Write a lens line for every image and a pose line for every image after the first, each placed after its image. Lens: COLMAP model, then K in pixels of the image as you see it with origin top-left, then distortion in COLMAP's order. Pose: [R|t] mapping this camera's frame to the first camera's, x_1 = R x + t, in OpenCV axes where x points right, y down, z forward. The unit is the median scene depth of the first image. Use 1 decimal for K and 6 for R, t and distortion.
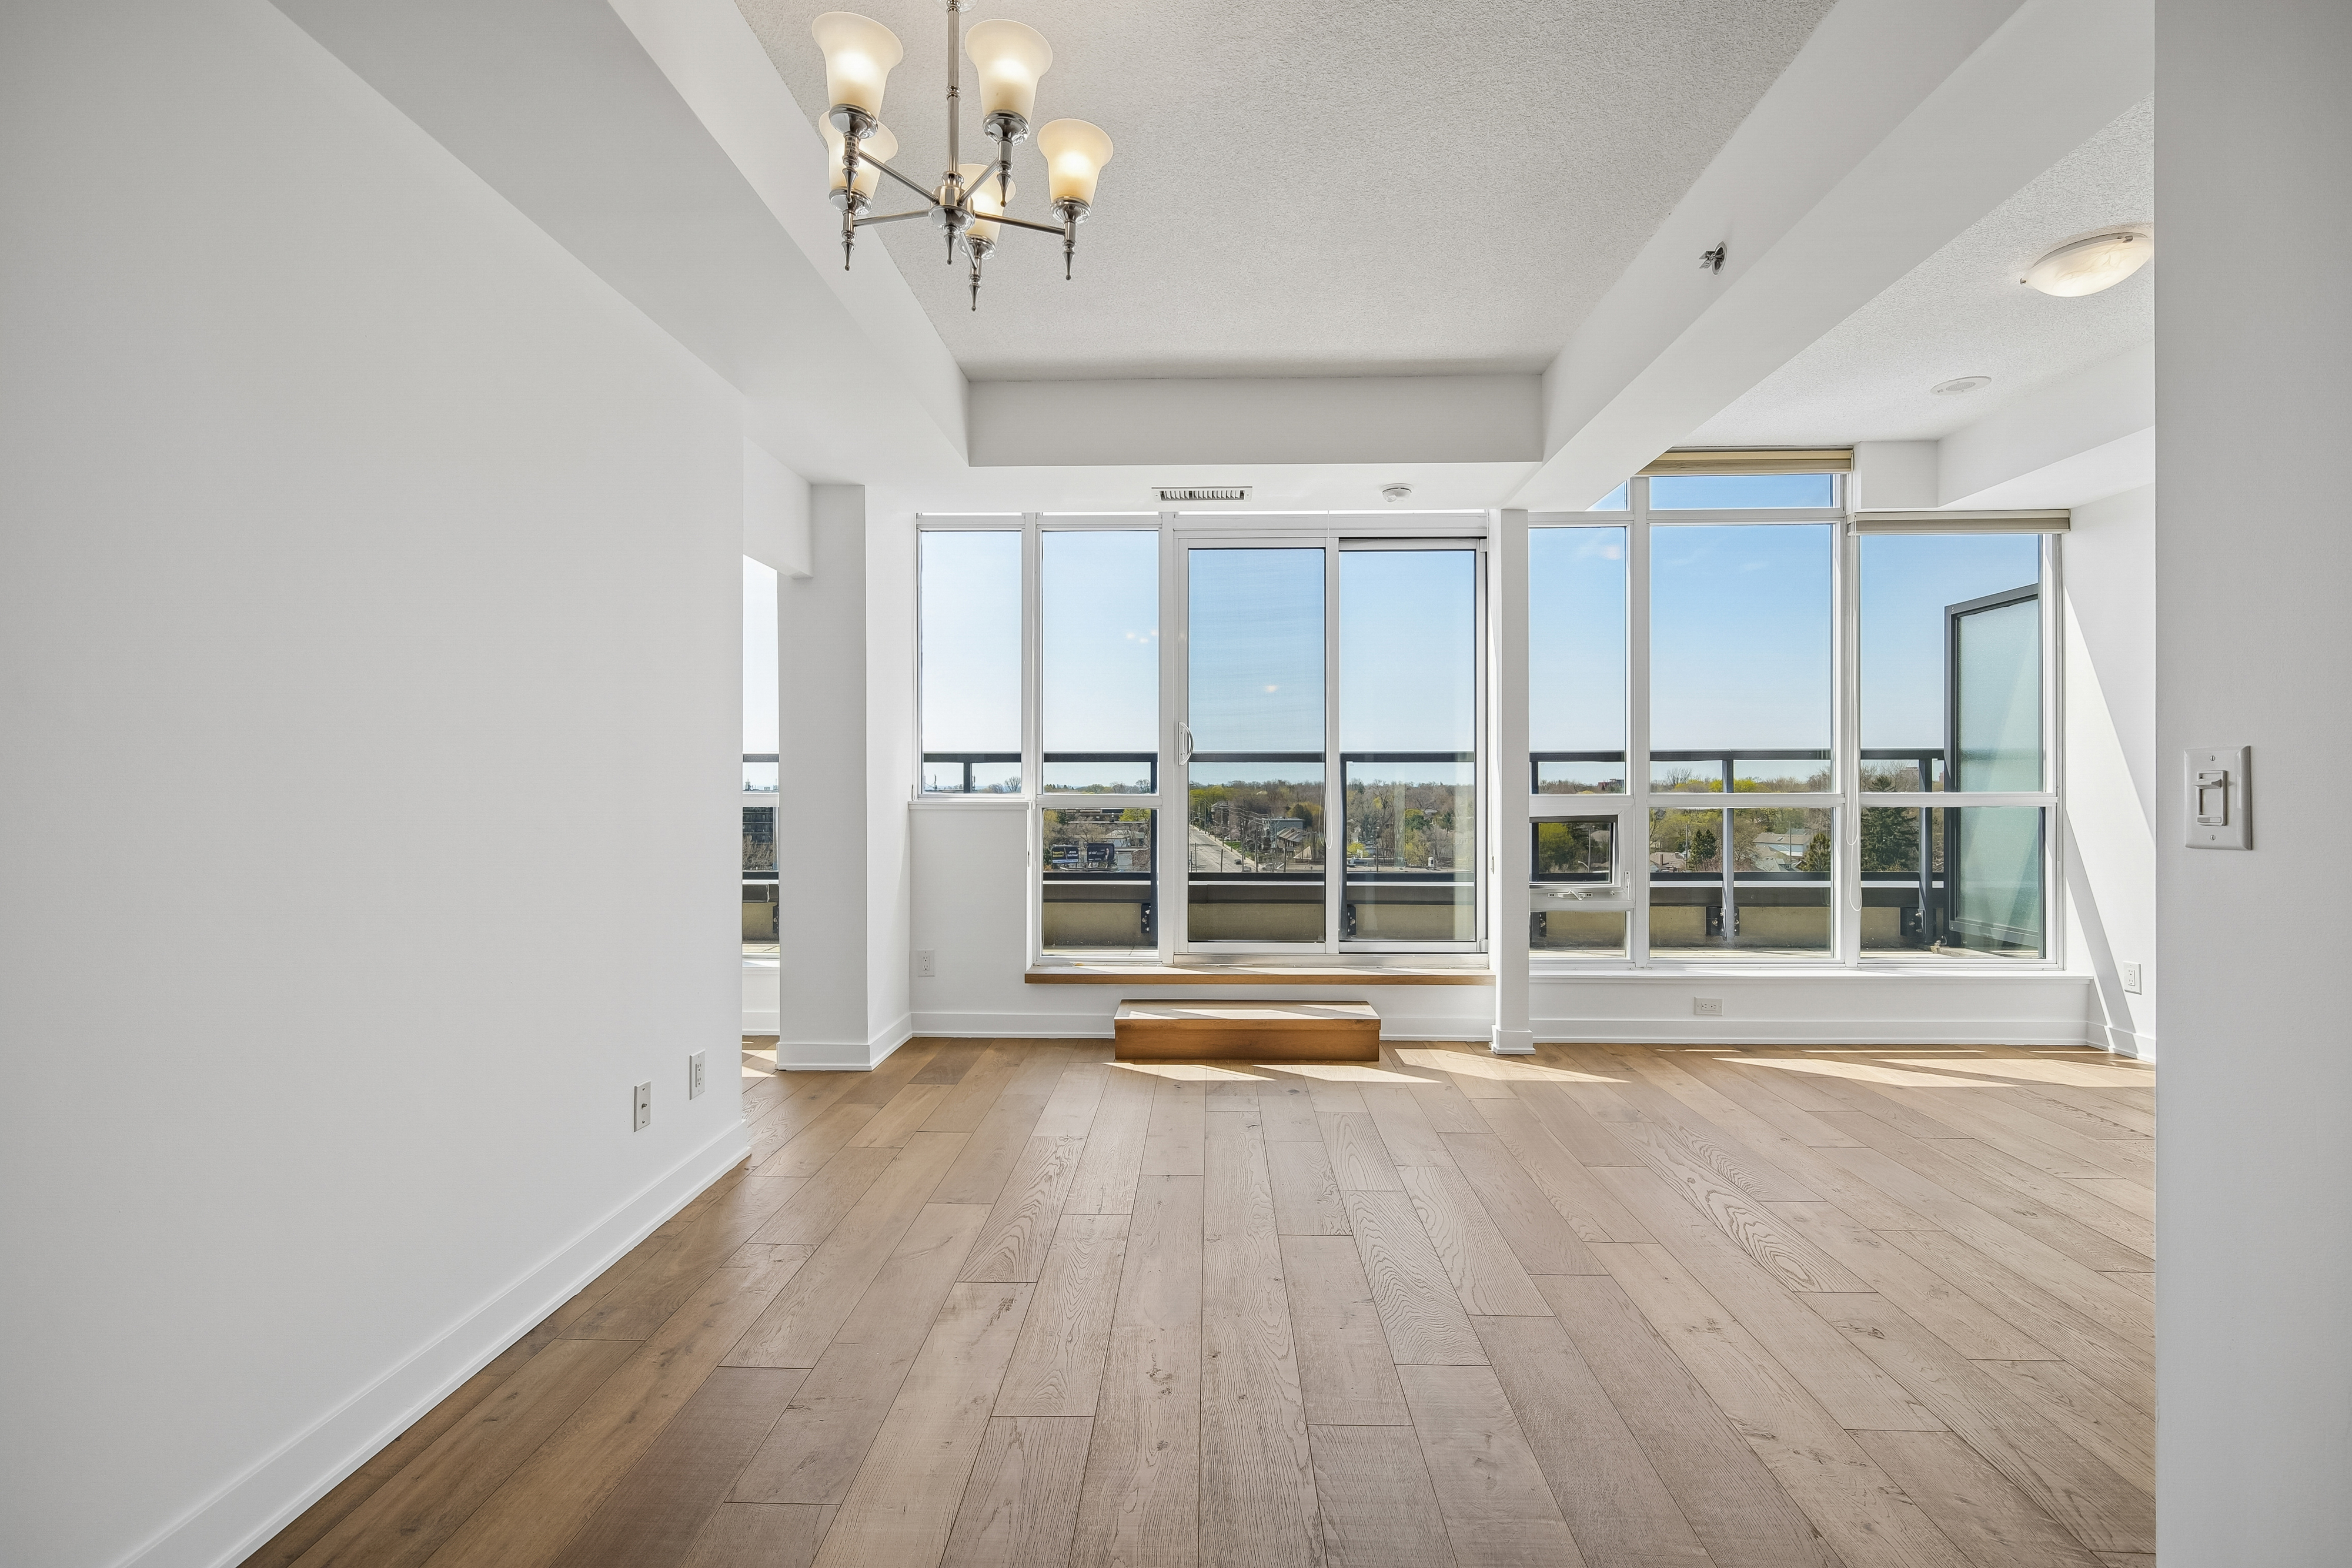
lens RADIAL K [[1044.4, 0, 1183.8], [0, 1044.4, 777.5], [0, 0, 1]] dist [0.004154, 0.002346]
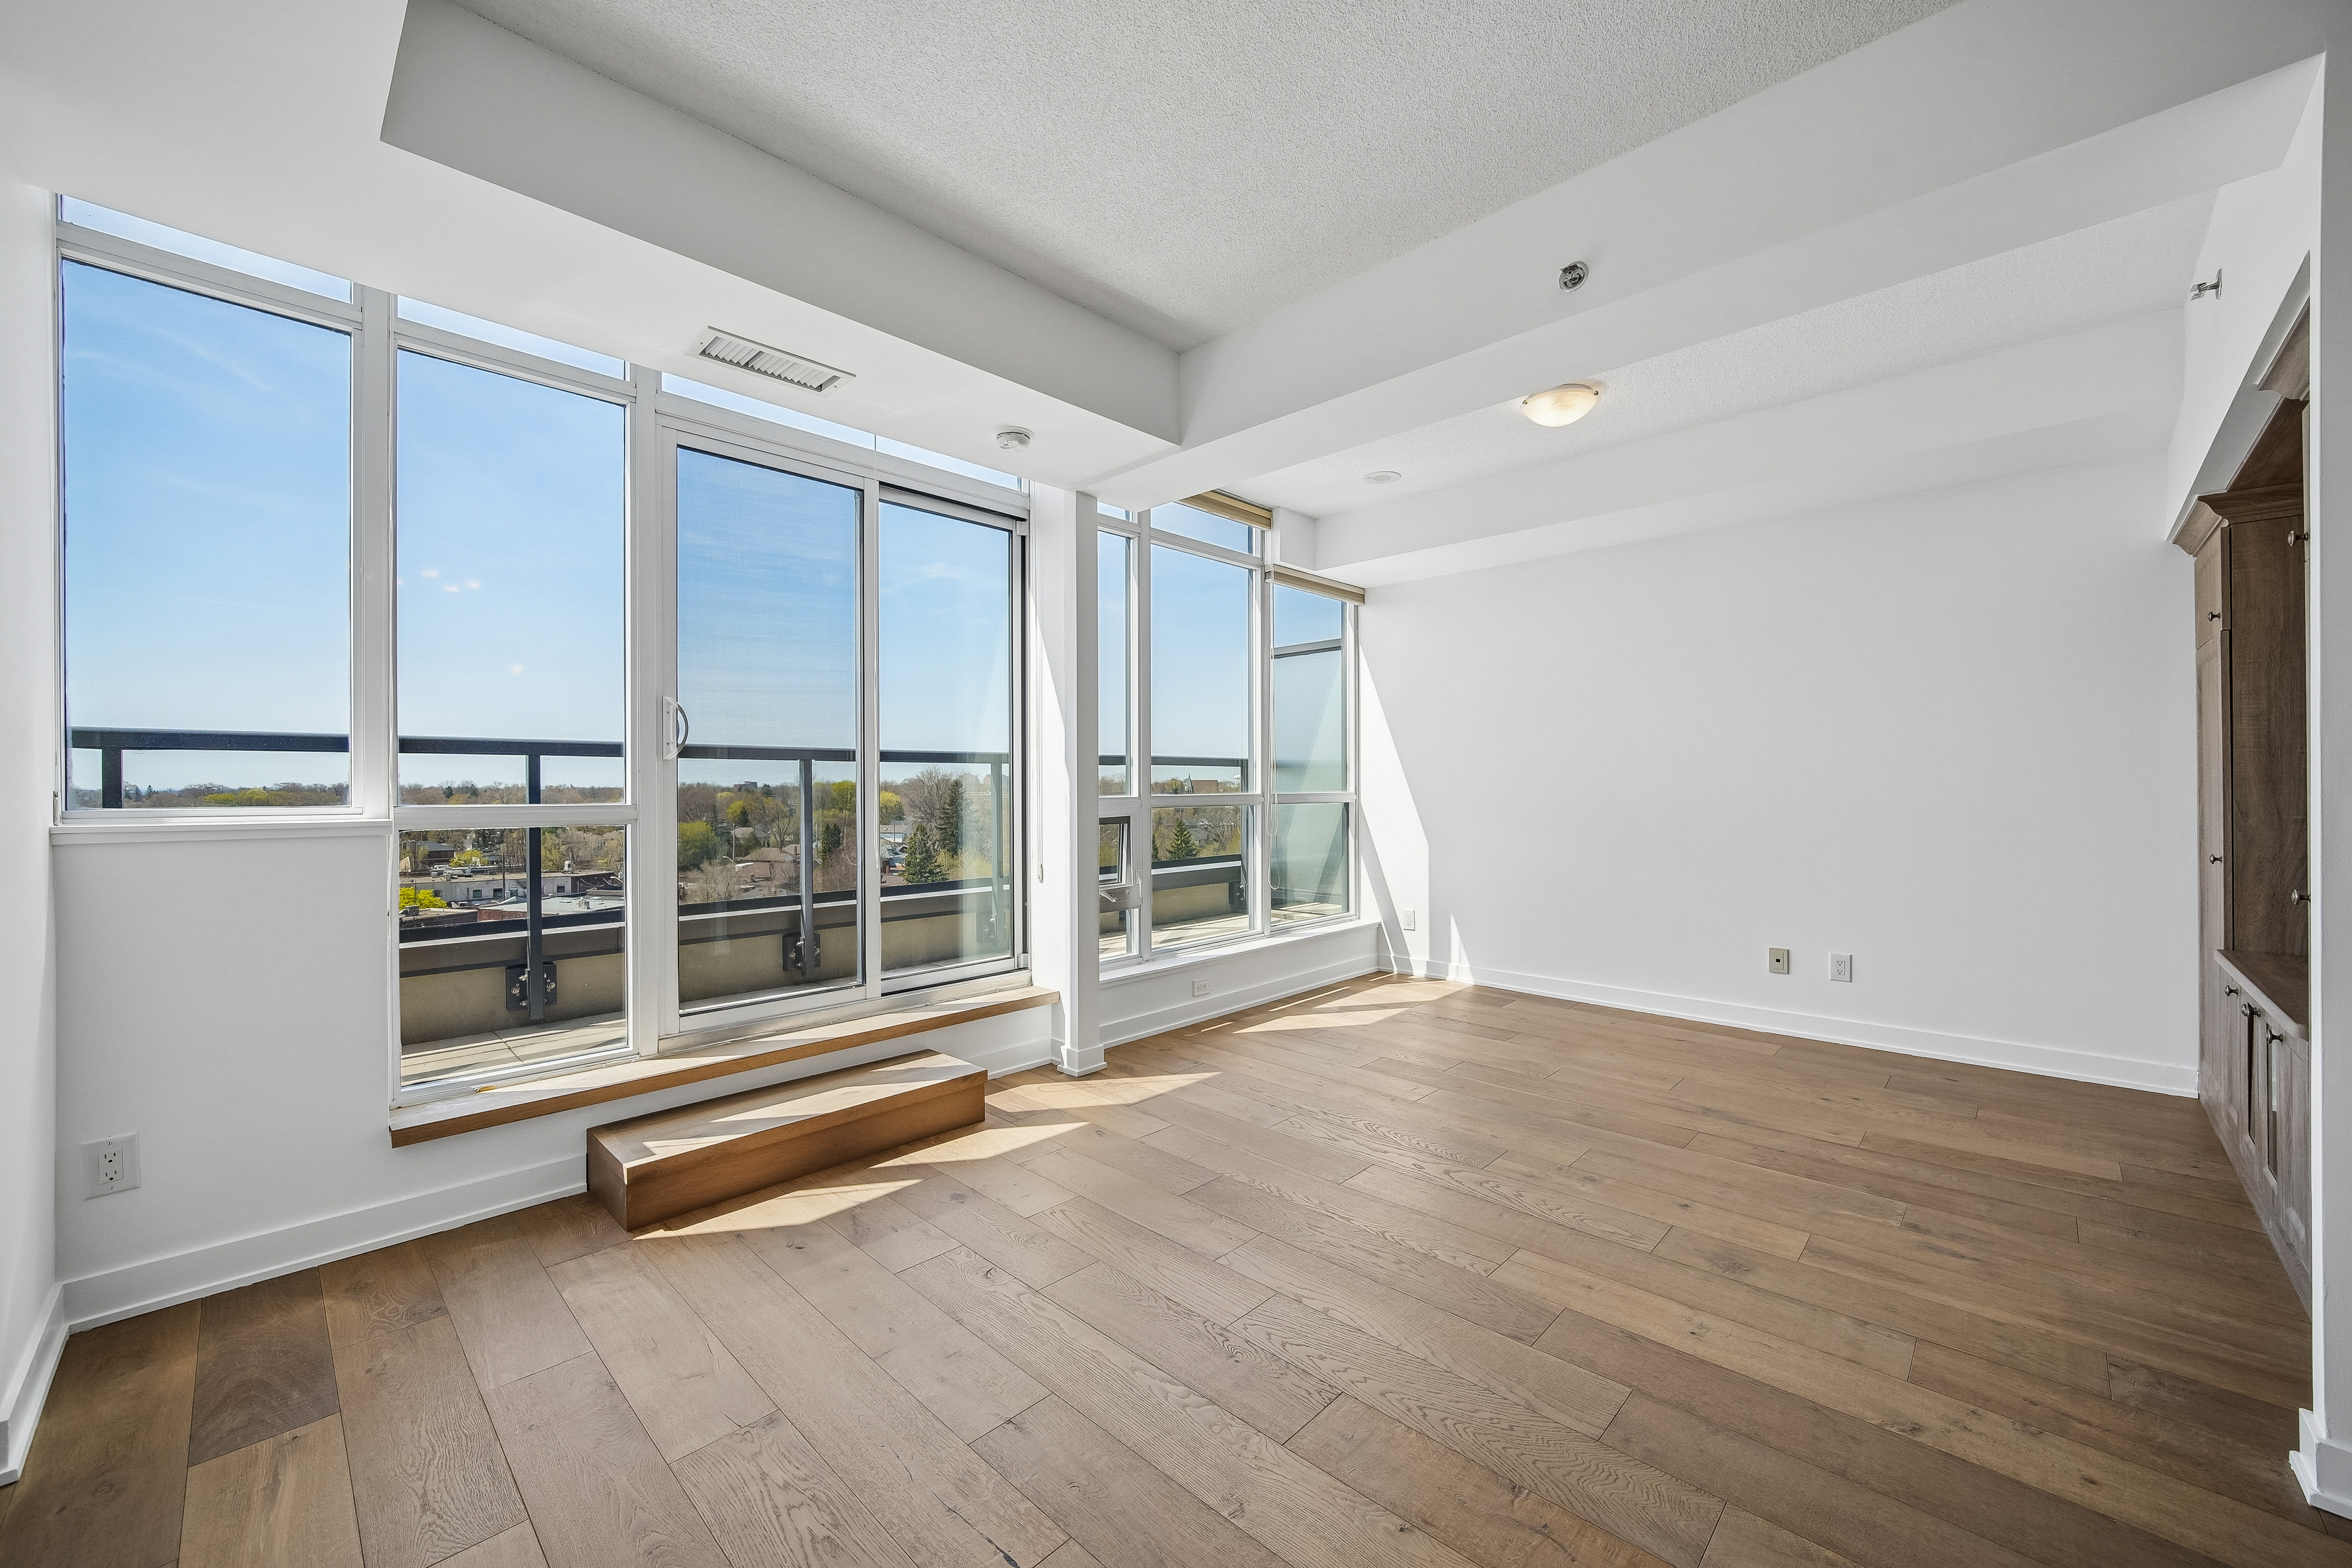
lens RADIAL K [[907.8, 0, 1165.3], [0, 907.8, 787.5], [0, 0, 1]] dist [-0.006671, 0.000553]
pose [[0.676312, -0.004332, 0.736602, -0.225521], [-0.001797, 0.999970, 0.007531, 0.000526], [-0.736613, -0.006417, 0.676284, 0.372129]]
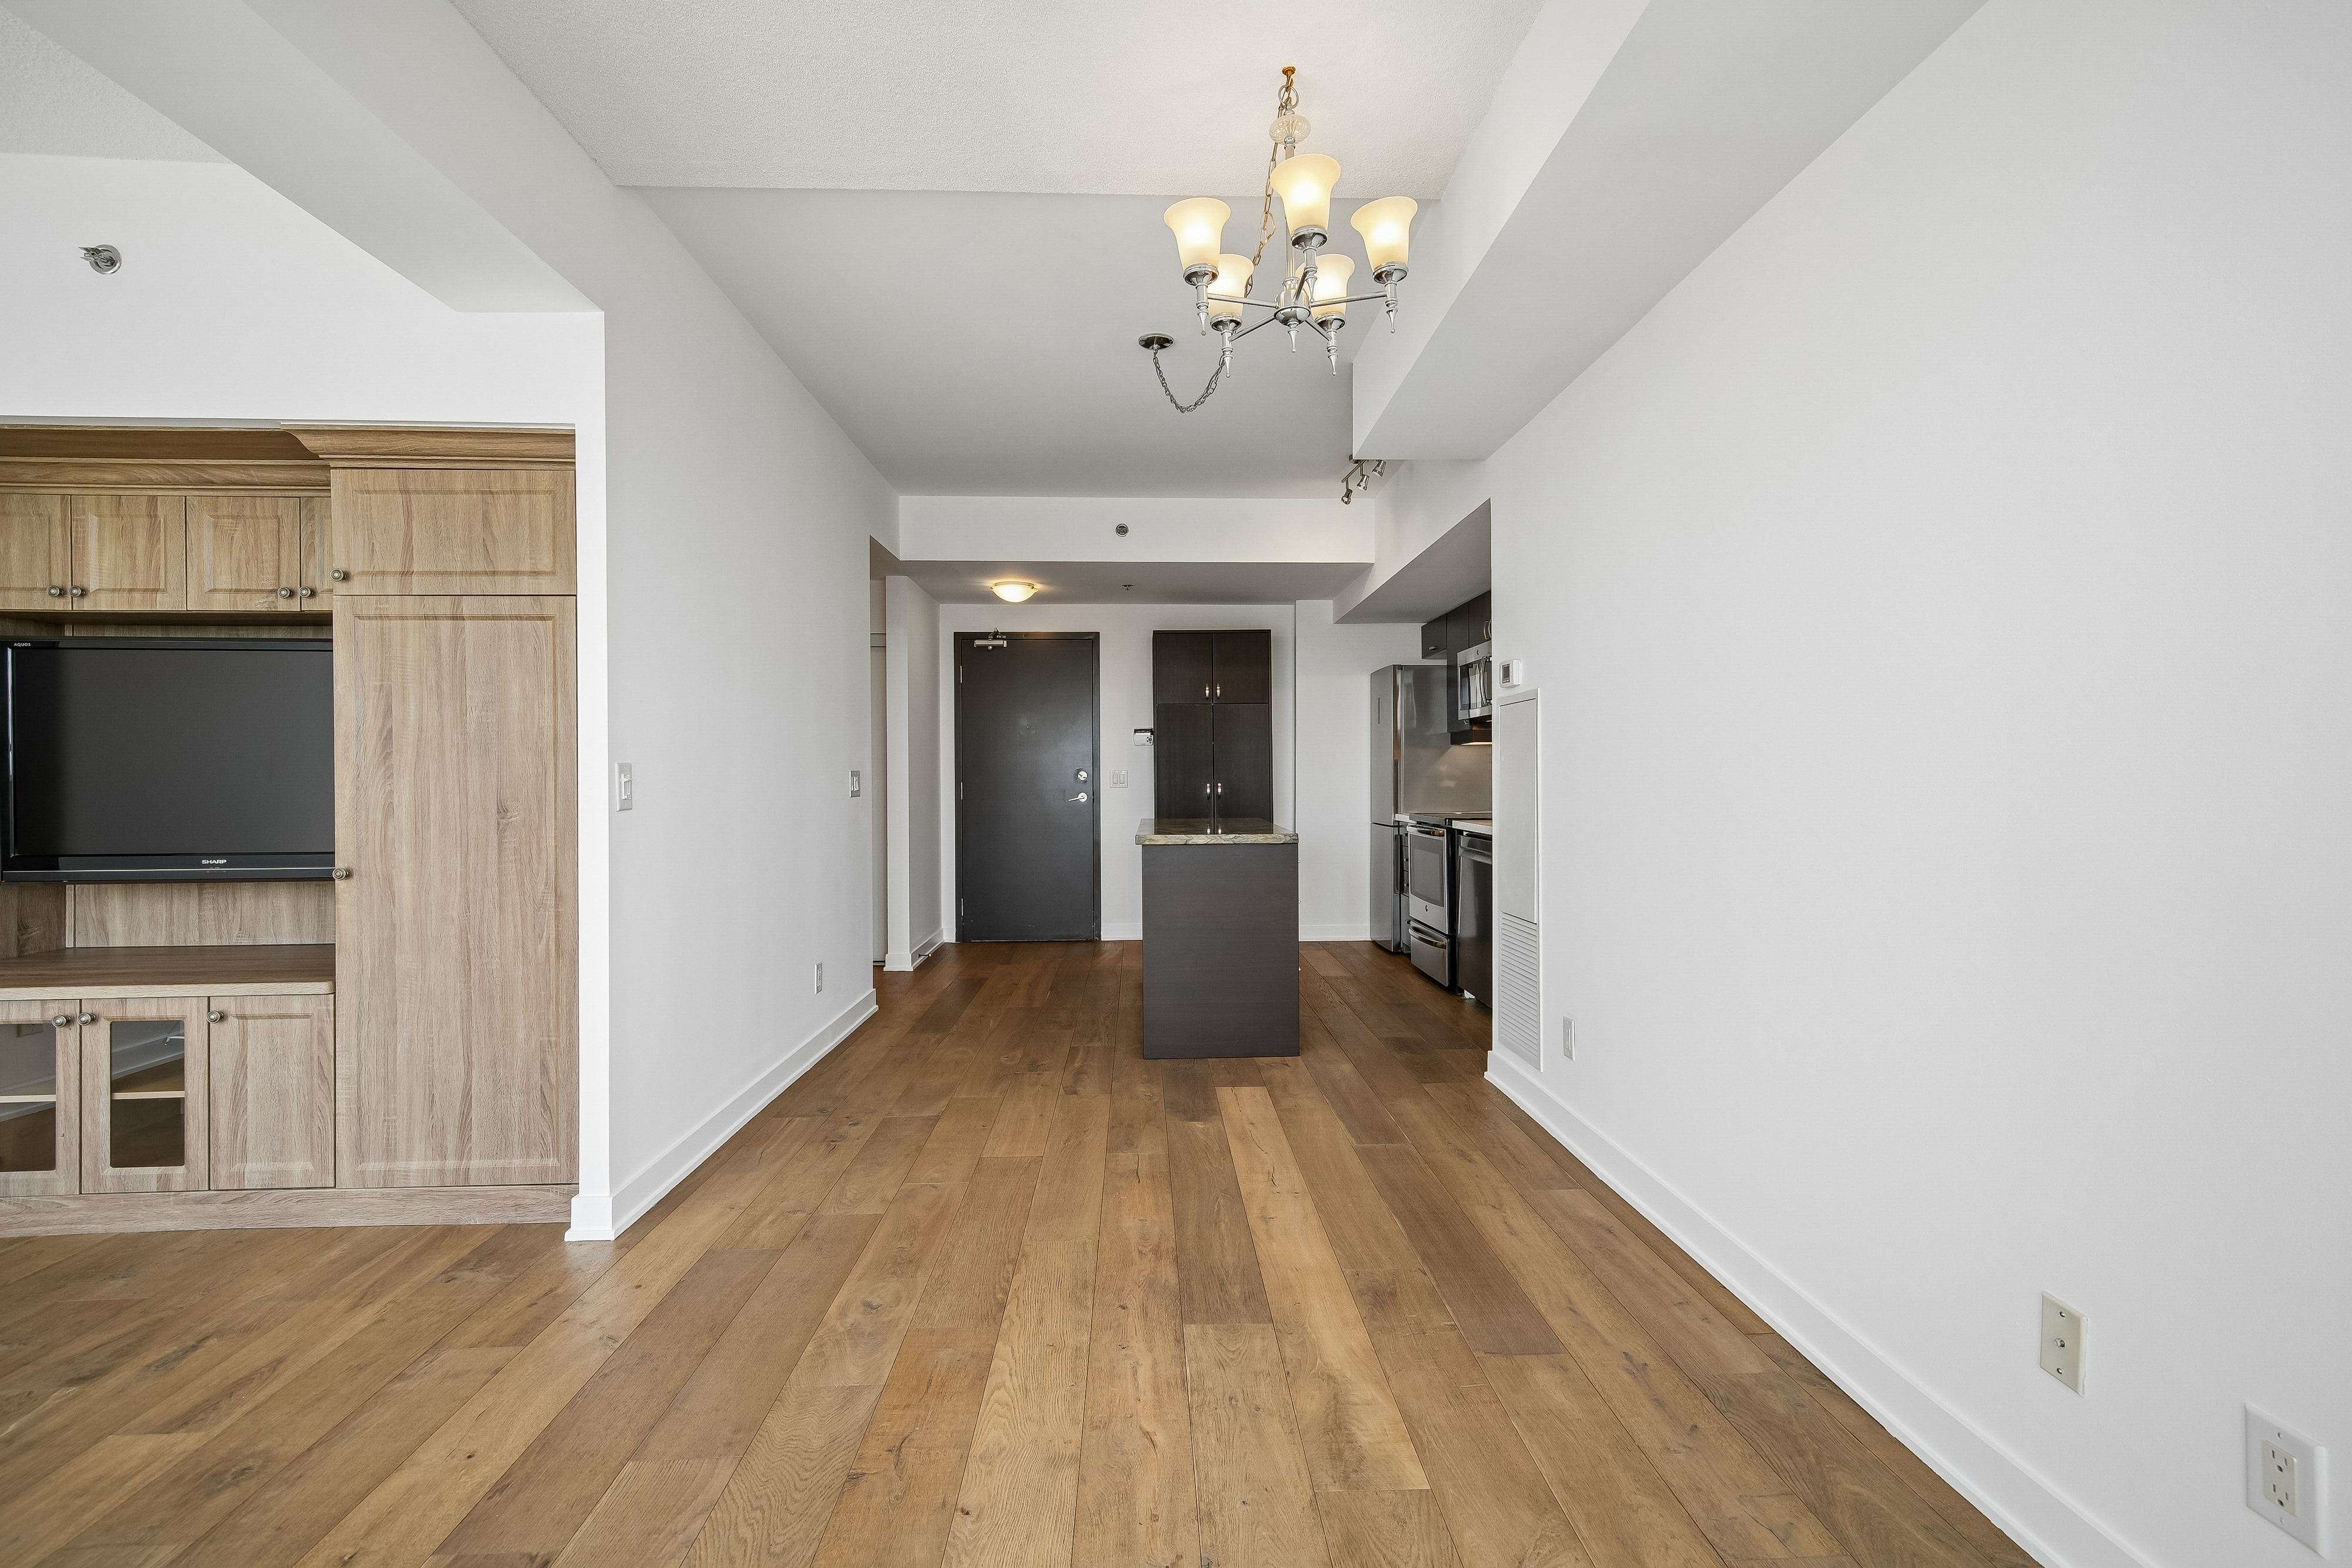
lens RADIAL K [[1044.4, 0, 1187.9], [0, 1044.4, 773.0], [0, 0, 1]] dist [0.004154, 0.002346]
pose [[-0.997437, 0.005974, -0.071302, -0.004528], [0.006575, 0.999945, -0.008187, 0.004058], [0.071249, -0.008635, -0.997421, 0.867922]]
